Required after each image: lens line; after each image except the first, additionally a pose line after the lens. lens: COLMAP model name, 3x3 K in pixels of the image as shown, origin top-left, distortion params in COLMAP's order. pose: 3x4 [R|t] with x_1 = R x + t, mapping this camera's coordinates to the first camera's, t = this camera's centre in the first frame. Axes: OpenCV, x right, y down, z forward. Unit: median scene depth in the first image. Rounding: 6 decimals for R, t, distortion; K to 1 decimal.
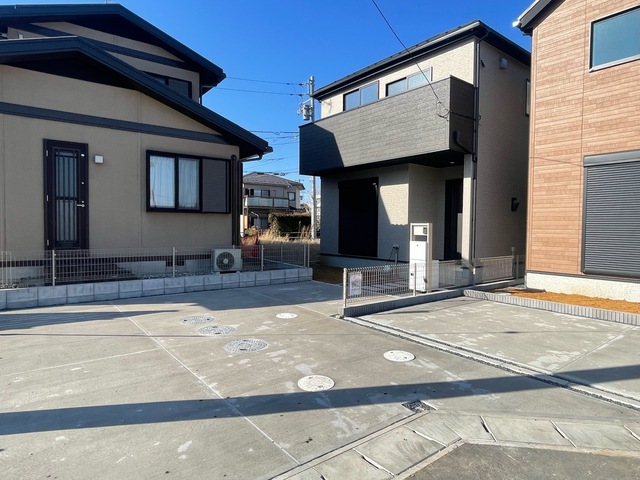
lens RADIAL K [[389.2, 0, 318.6], [0, 389.2, 239.6], [0, 0, 1]] dist [-0.002508, 0.000144]
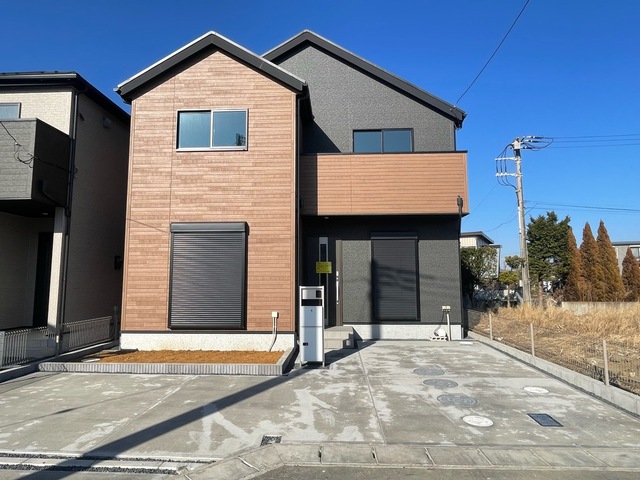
lens RADIAL K [[389.2, 0, 318.6], [0, 389.2, 239.6], [0, 0, 1]] dist [-0.002508, 0.000144]
pose [[0.651695, 0.066296, 0.755578, 0.099132], [0.035124, 0.992466, -0.117376, -0.016940], [-0.757667, 0.103032, 0.644457, -0.036413]]
